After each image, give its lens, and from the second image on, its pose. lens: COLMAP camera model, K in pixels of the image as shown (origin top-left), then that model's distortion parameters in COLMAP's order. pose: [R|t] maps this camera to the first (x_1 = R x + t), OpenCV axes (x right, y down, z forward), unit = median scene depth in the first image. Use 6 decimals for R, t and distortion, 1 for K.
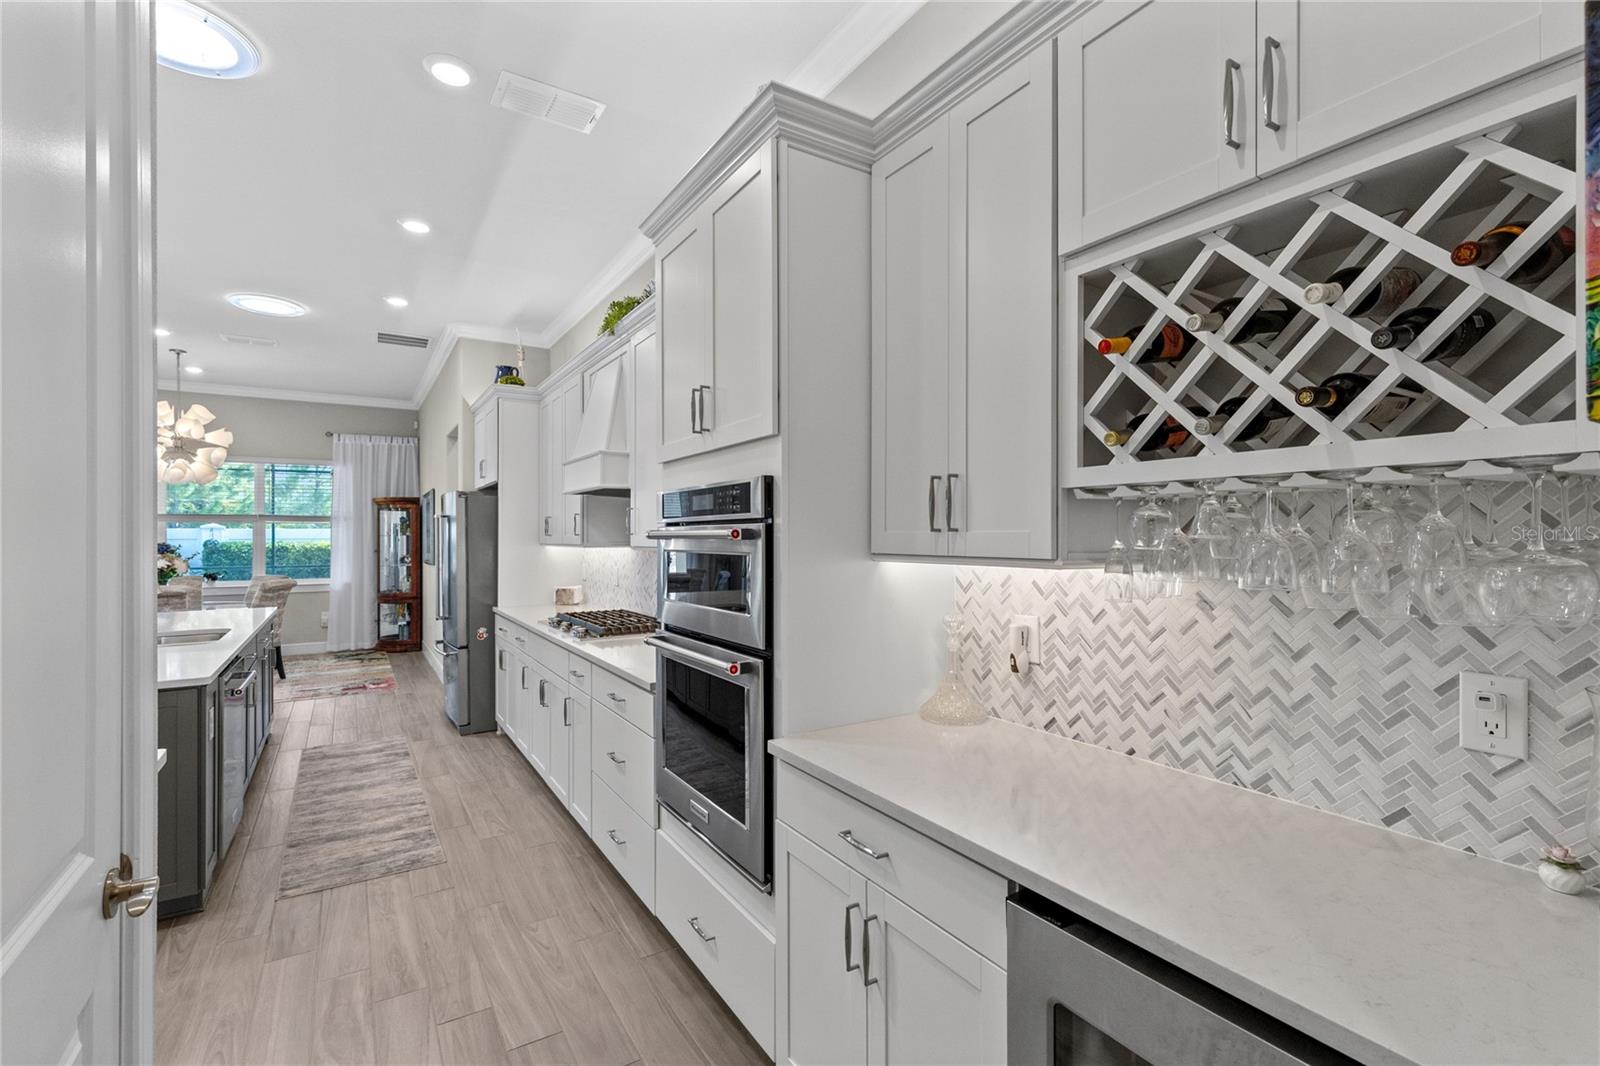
lens RADIAL K [[714.9, 0, 777.7], [0, 714.9, 536.6], [0, 0, 1]] dist [0.003590, -0.000889]
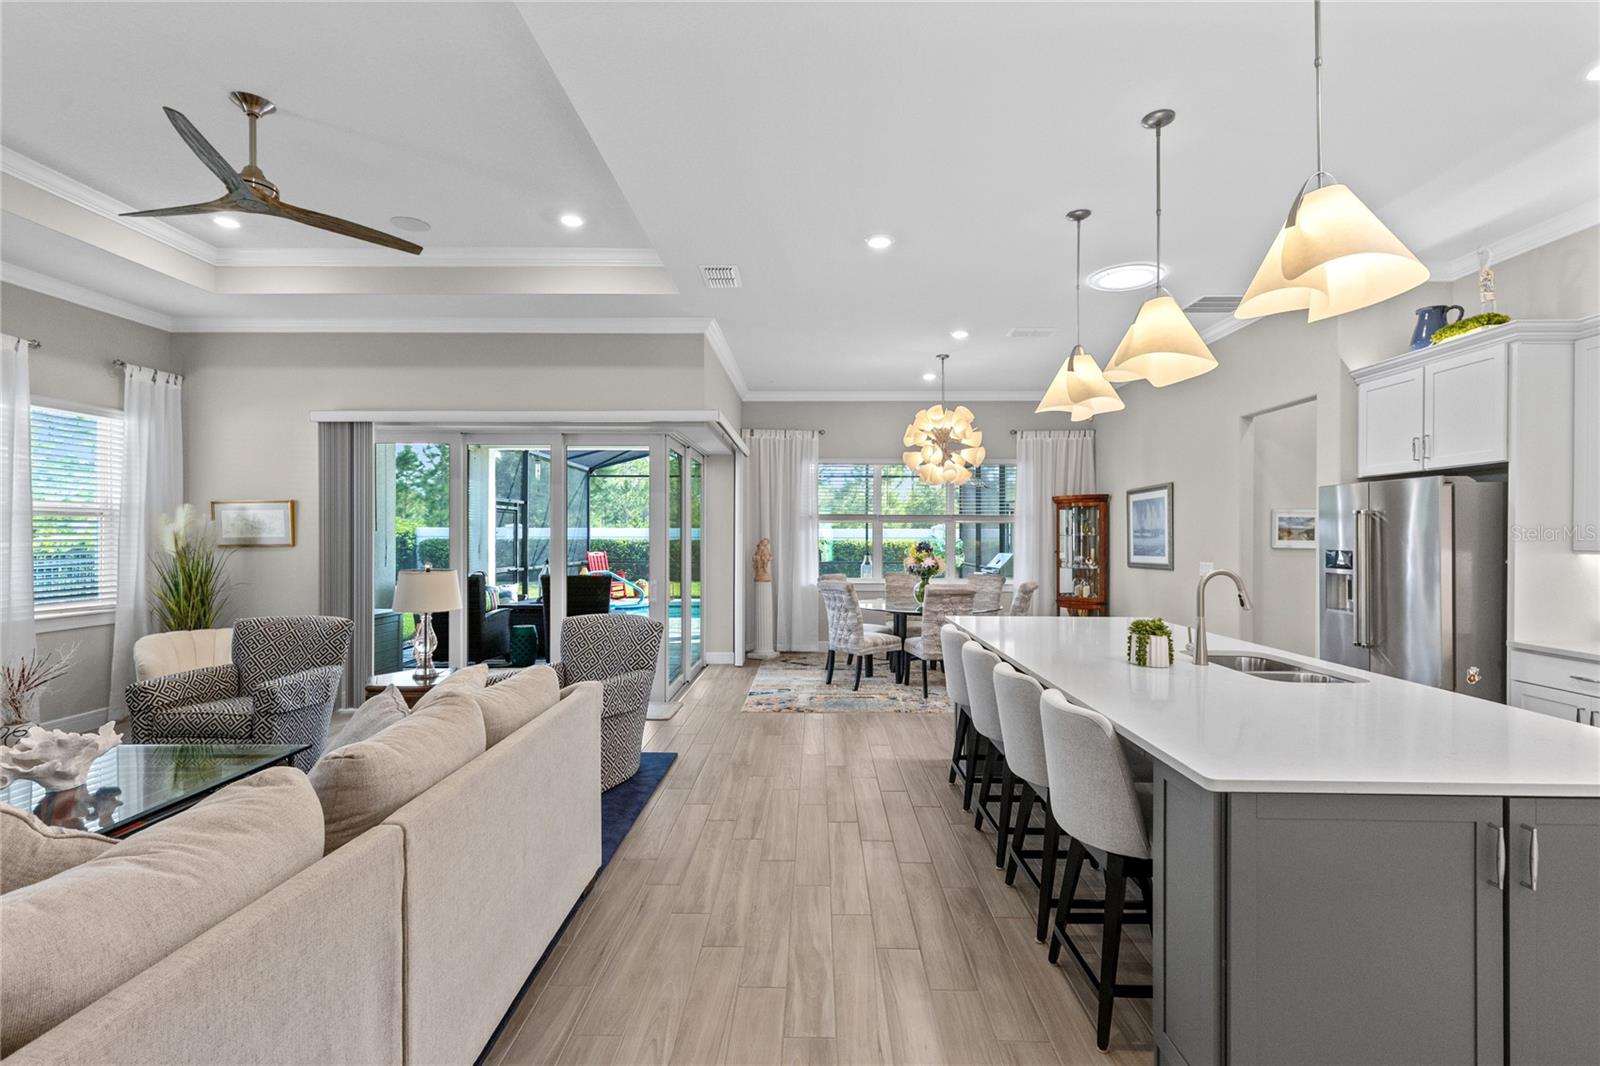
lens RADIAL K [[714.9, 0, 800.2], [0, 714.9, 533.9], [0, 0, 1]] dist [0.003590, -0.000889]
pose [[0.843009, 0.003333, -0.537889, -0.418823], [-0.005683, 0.999980, -0.002711, 0.000574], [0.537870, 0.005342, 0.843011, 0.021755]]
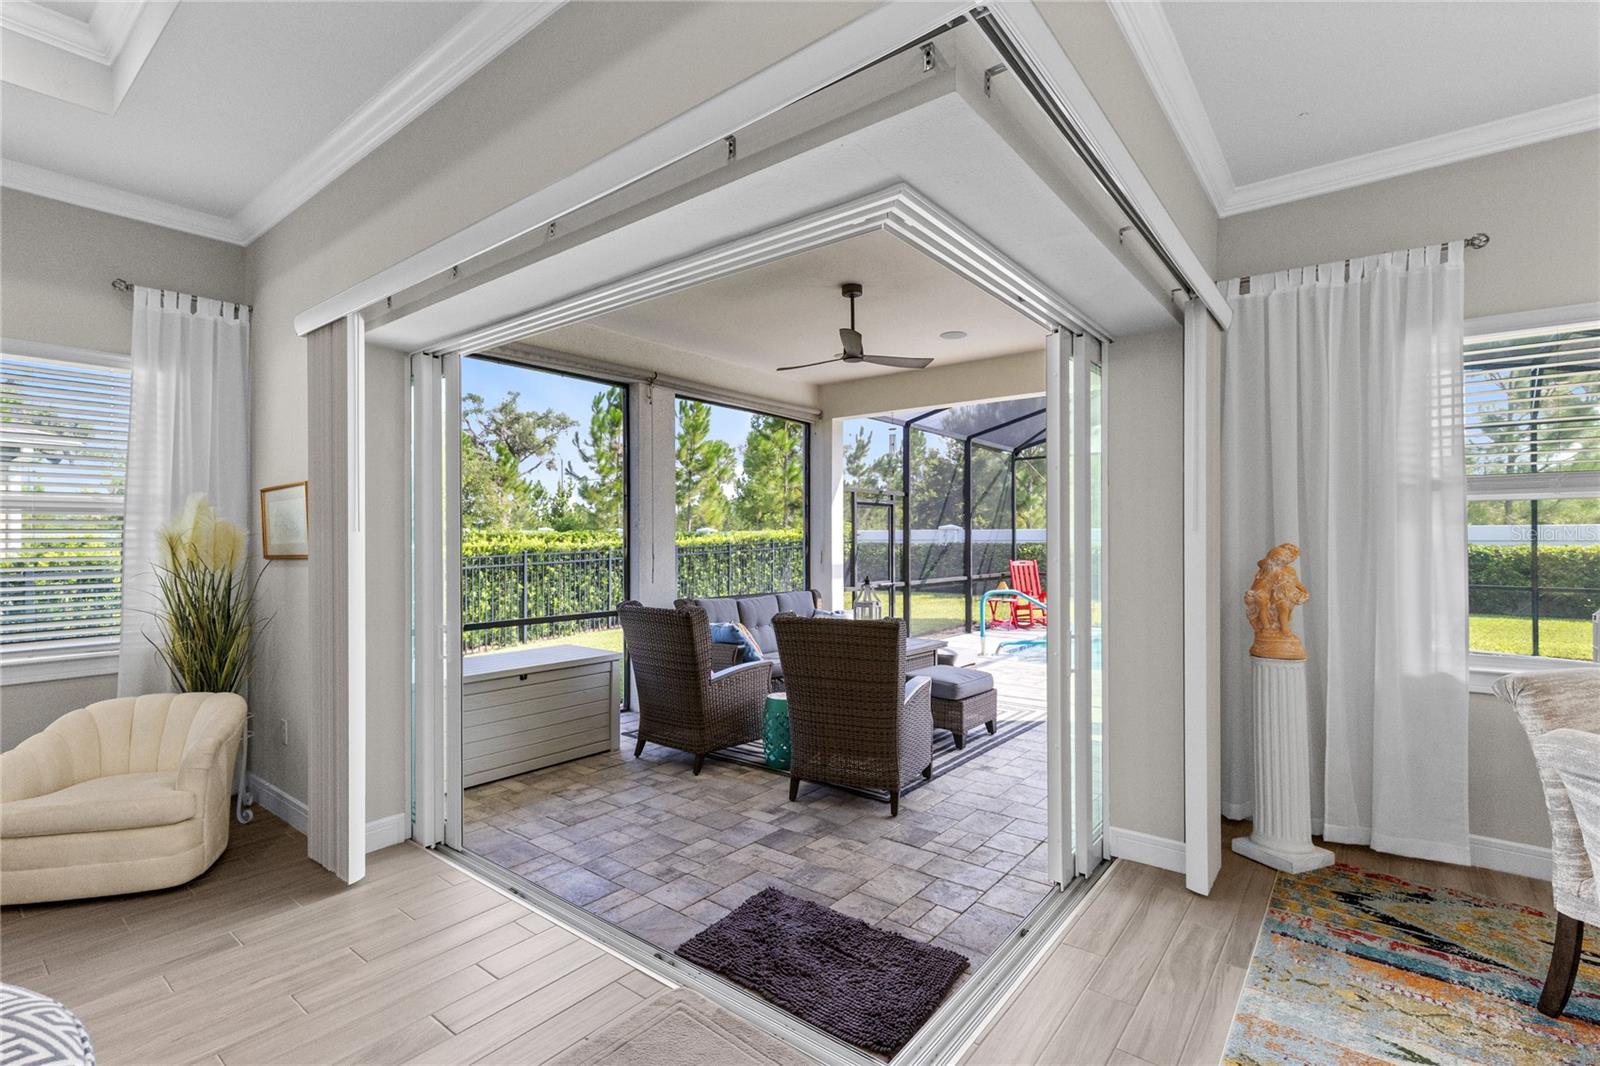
lens RADIAL K [[714.9, 0, 813.9], [0, 714.9, 537.1], [0, 0, 1]] dist [0.003590, -0.000889]
pose [[0.350166, -0.000064, -0.936688, -0.763882], [-0.000451, 1.000000, -0.000237, 0.001196], [0.936688, 0.000506, 0.350166, 0.521245]]
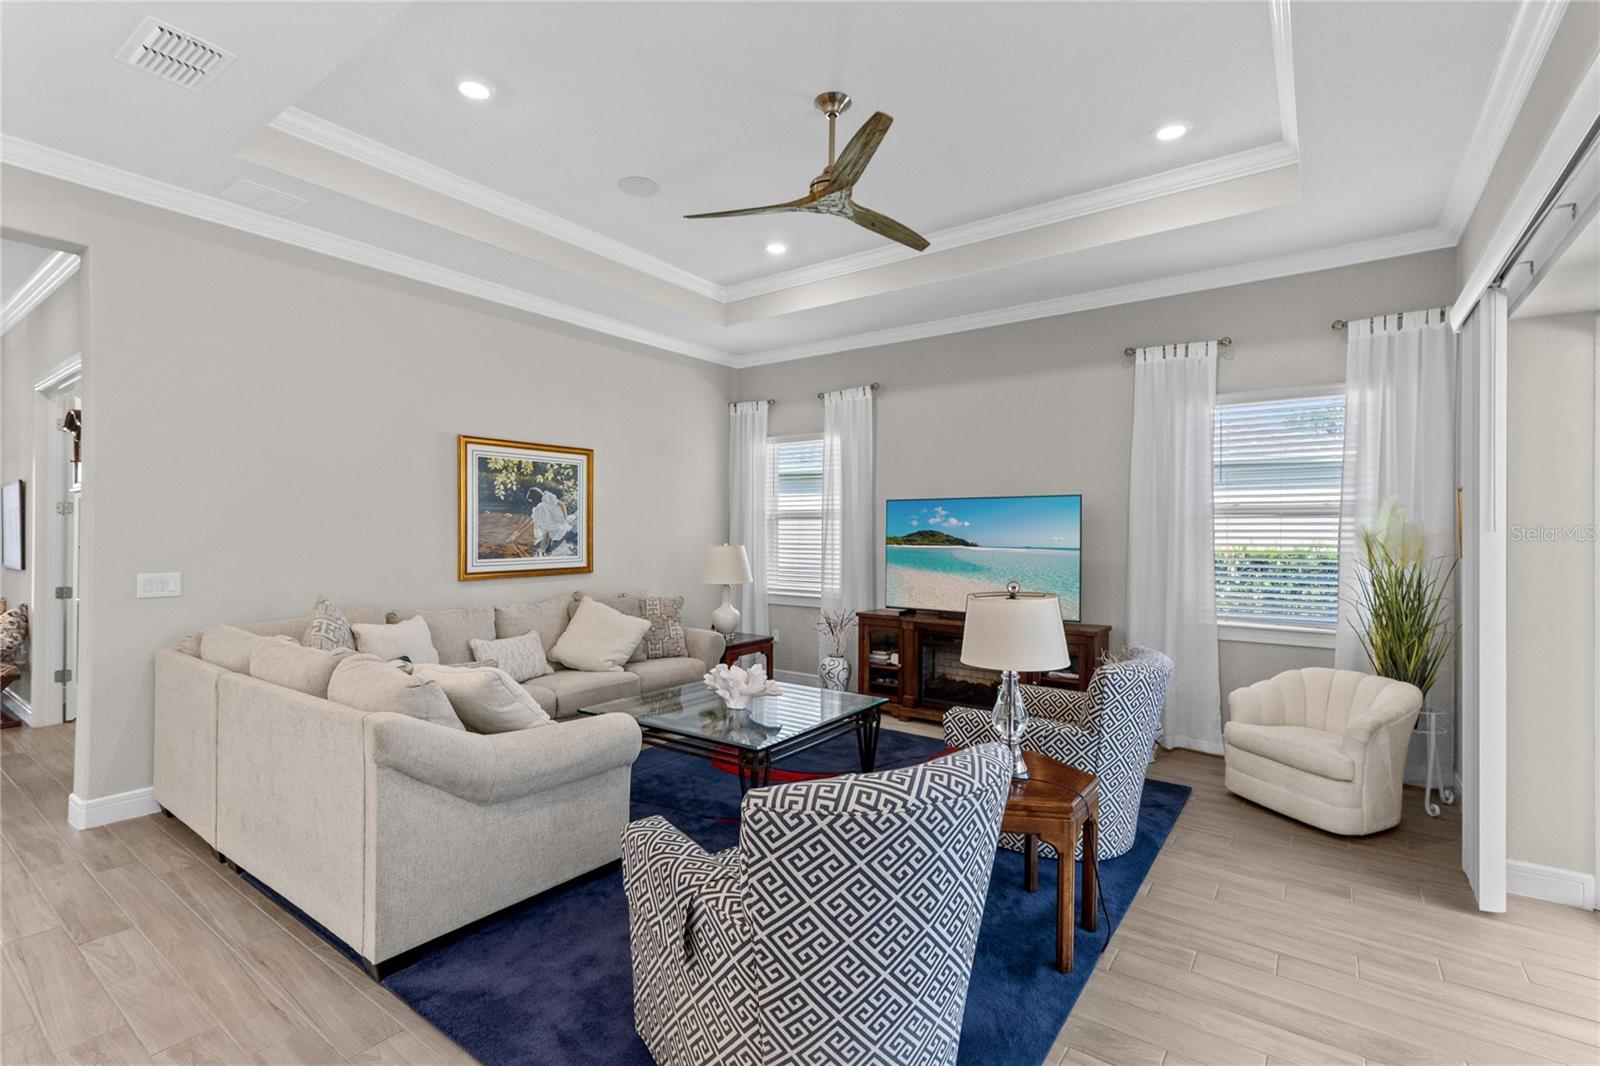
lens RADIAL K [[714.9, 0, 816.5], [0, 714.9, 528.3], [0, 0, 1]] dist [0.003590, -0.000889]
pose [[-0.916342, -0.011809, -0.400222, -0.764085], [-0.008768, 0.999917, -0.009430, 0.004445], [0.400300, -0.005132, -0.916370, 0.611820]]
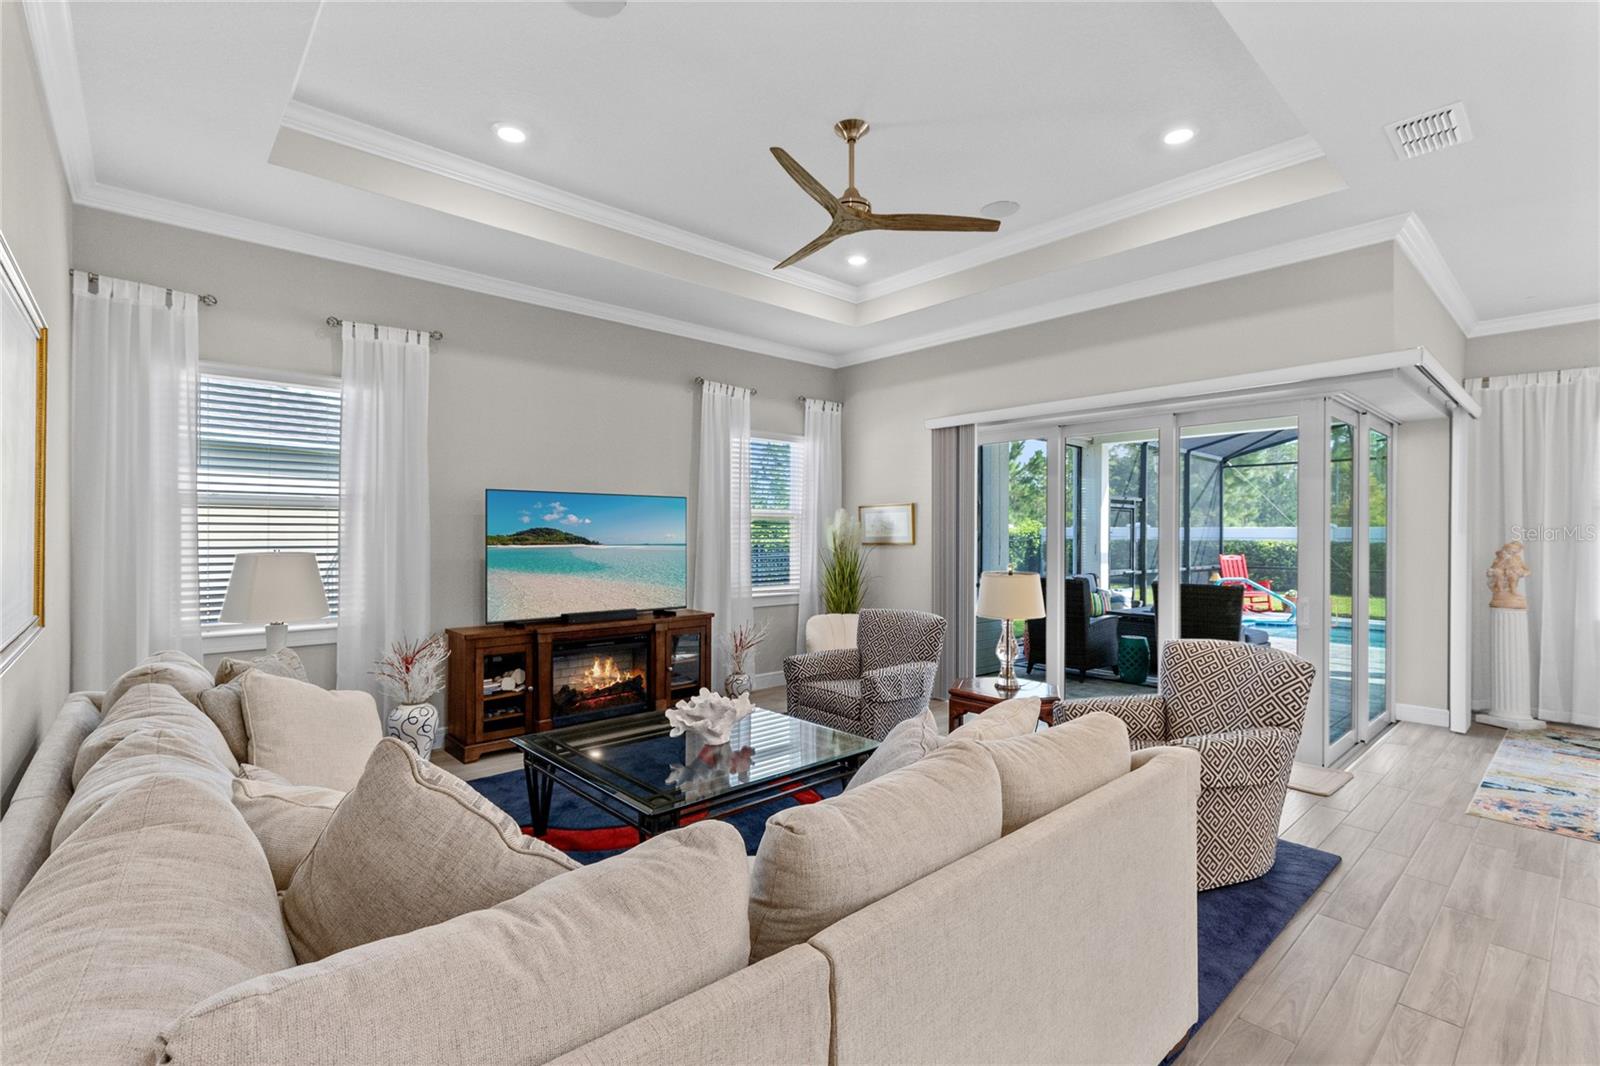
lens RADIAL K [[714.9, 0, 808.8], [0, 714.9, 535.5], [0, 0, 1]] dist [0.003590, -0.000889]
pose [[0.184418, 0.006321, -0.982827, -0.485465], [-0.007659, 0.999958, 0.004994, 0.000545], [0.982818, 0.006607, 0.184459, 0.100681]]
